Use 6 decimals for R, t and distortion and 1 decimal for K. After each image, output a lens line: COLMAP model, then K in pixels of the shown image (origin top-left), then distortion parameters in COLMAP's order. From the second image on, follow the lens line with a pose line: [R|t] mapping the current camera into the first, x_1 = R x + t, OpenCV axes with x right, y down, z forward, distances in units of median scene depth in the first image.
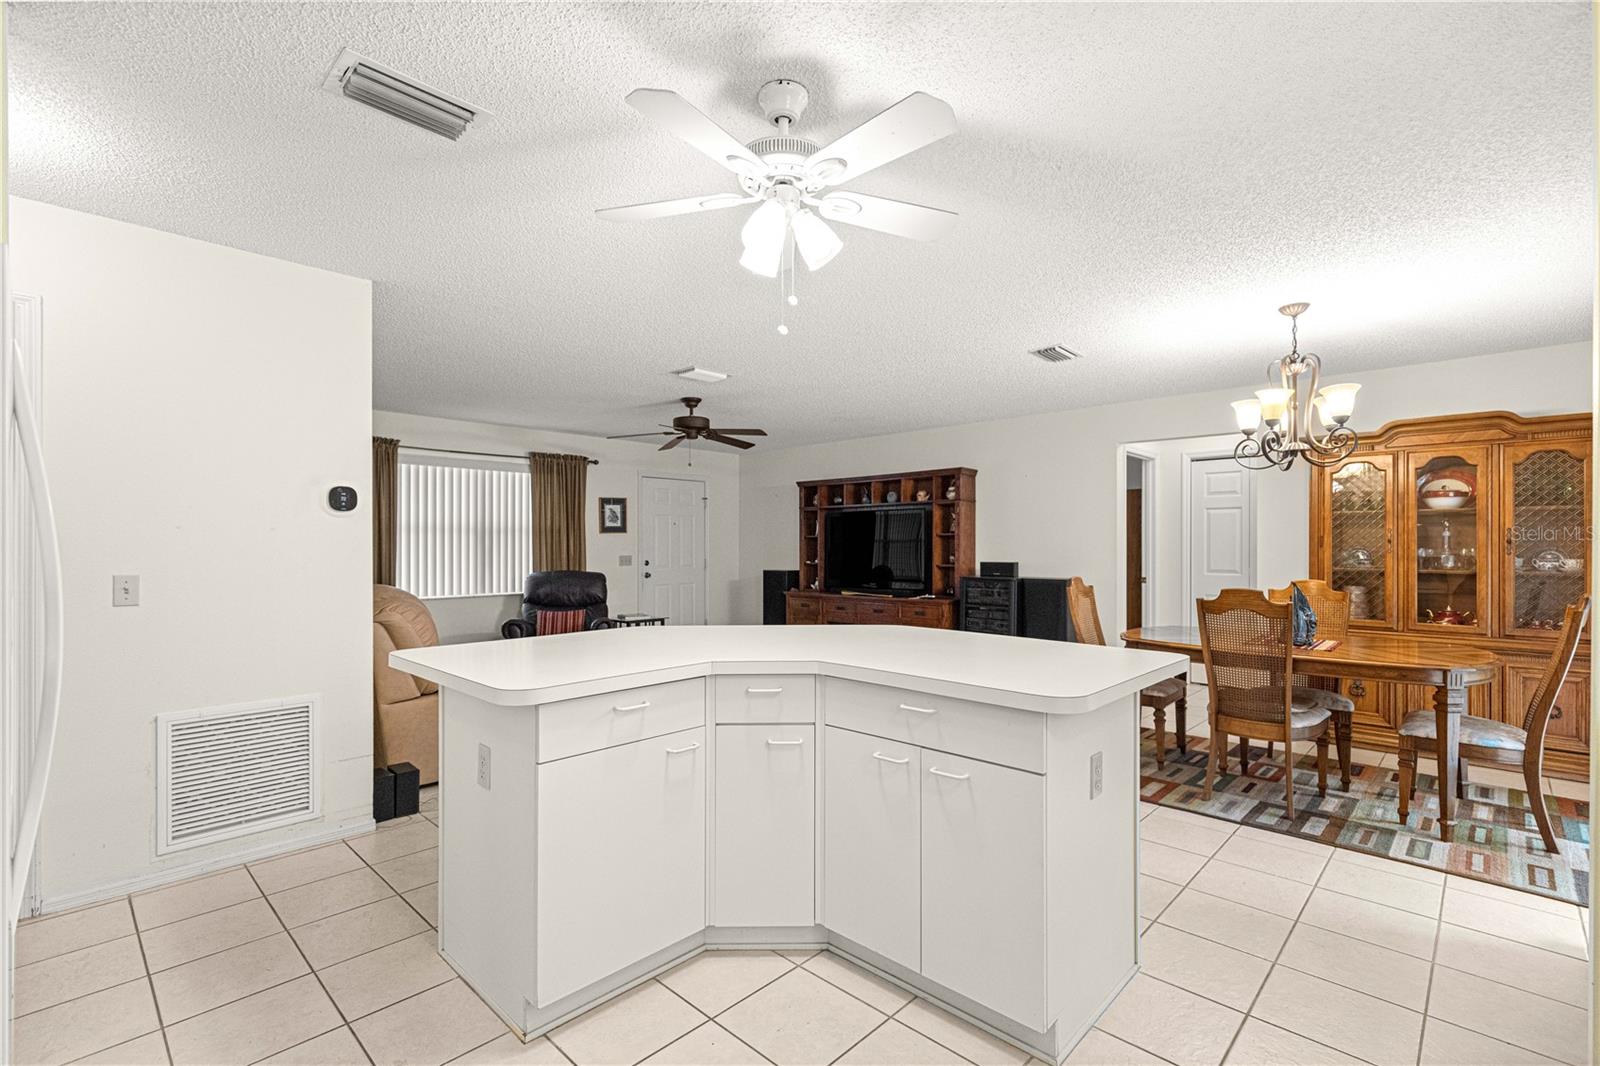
lens RADIAL K [[718.7, 0, 788.3], [0, 718.7, 547.2], [0, 0, 1]] dist [0.007963, -0.000050]
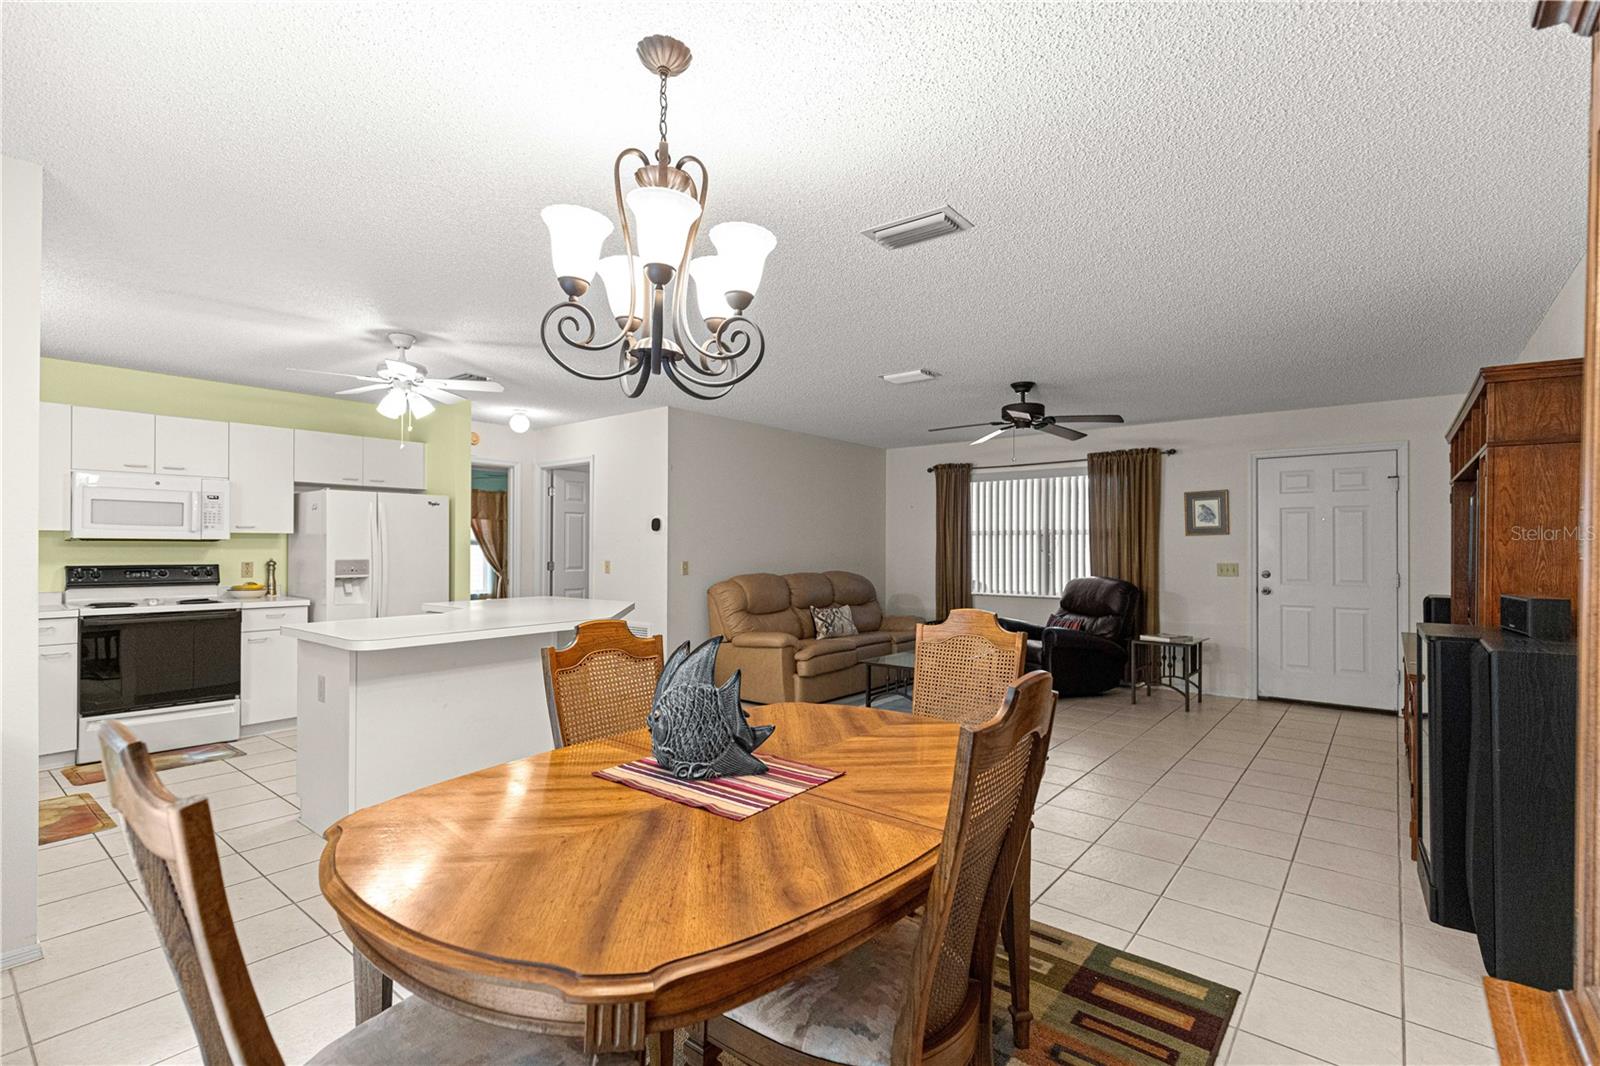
lens RADIAL K [[732.9, 0, 795.1], [0, 732.9, 538.7], [0, 0, 1]] dist [0.005555, -0.000320]
pose [[0.086116, -0.011107, -0.996223, 0.598636], [-0.005655, 0.999916, -0.011637, -0.003646], [0.996269, 0.006636, 0.086046, 0.525256]]
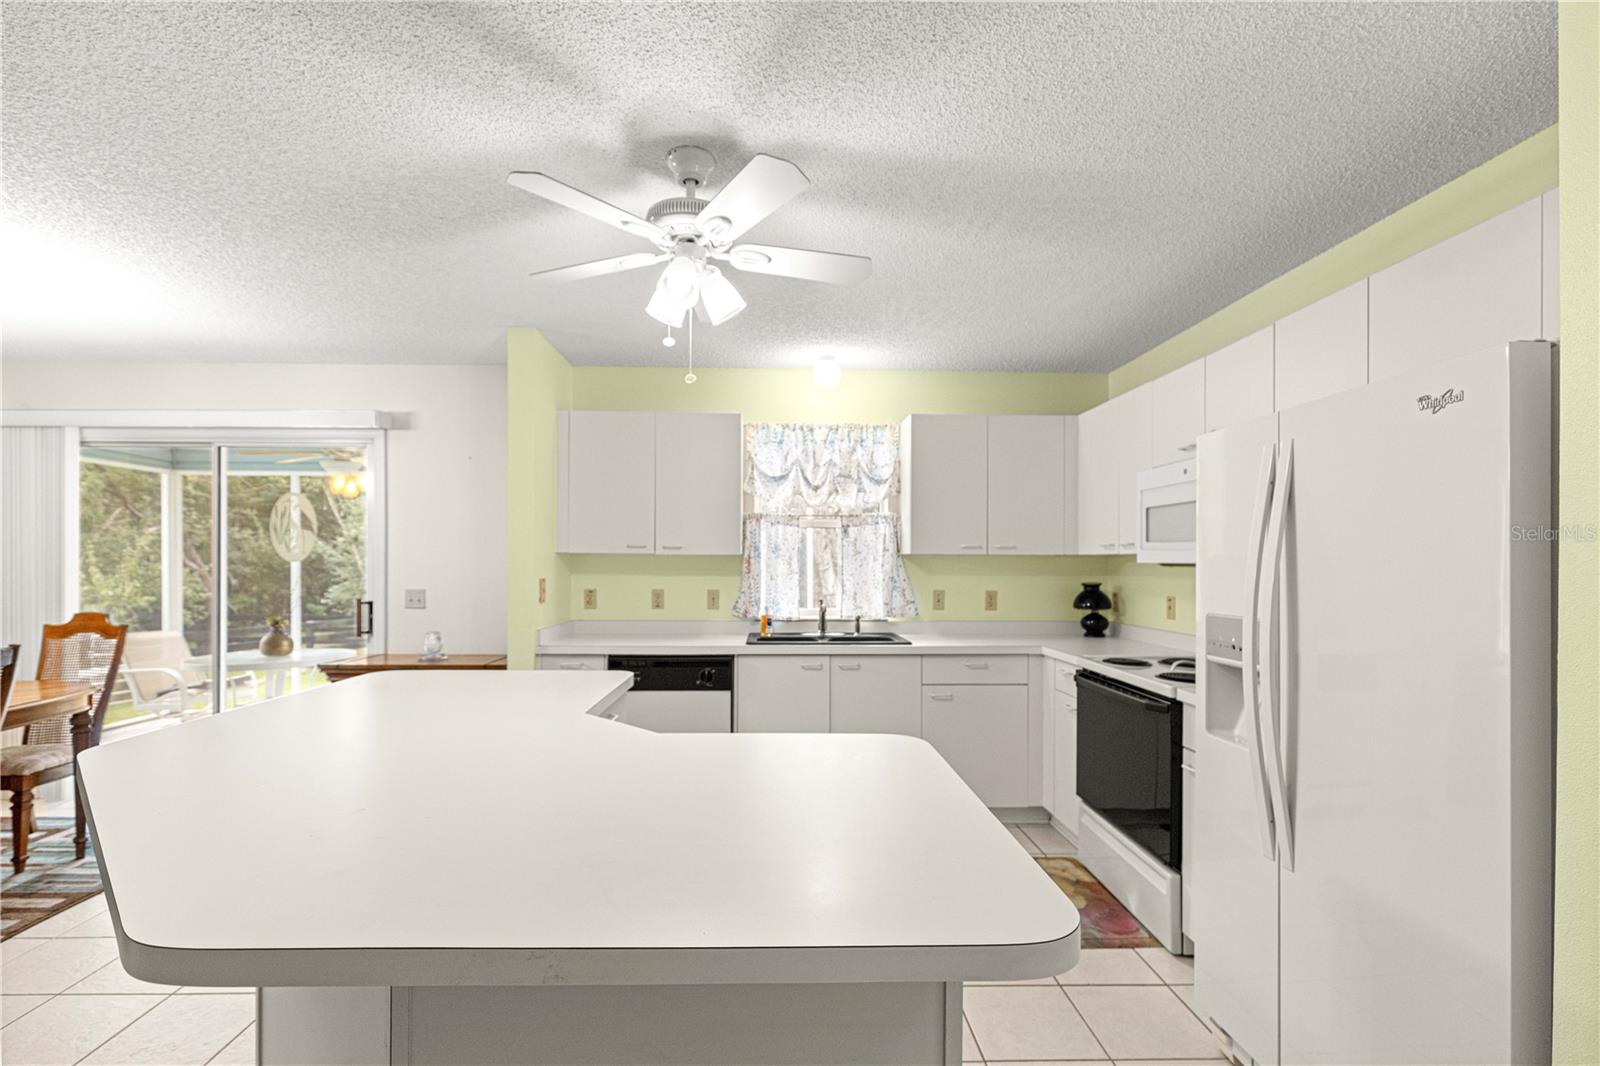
lens RADIAL K [[722.9, 0, 787.0], [0, 722.9, 565.4], [0, 0, 1]] dist [0.001787, -0.000835]
pose [[-0.715061, -0.004654, 0.699046, -0.230109], [-0.001286, 0.999985, 0.005342, -0.008372], [-0.699061, 0.002921, -0.715057, 0.444844]]
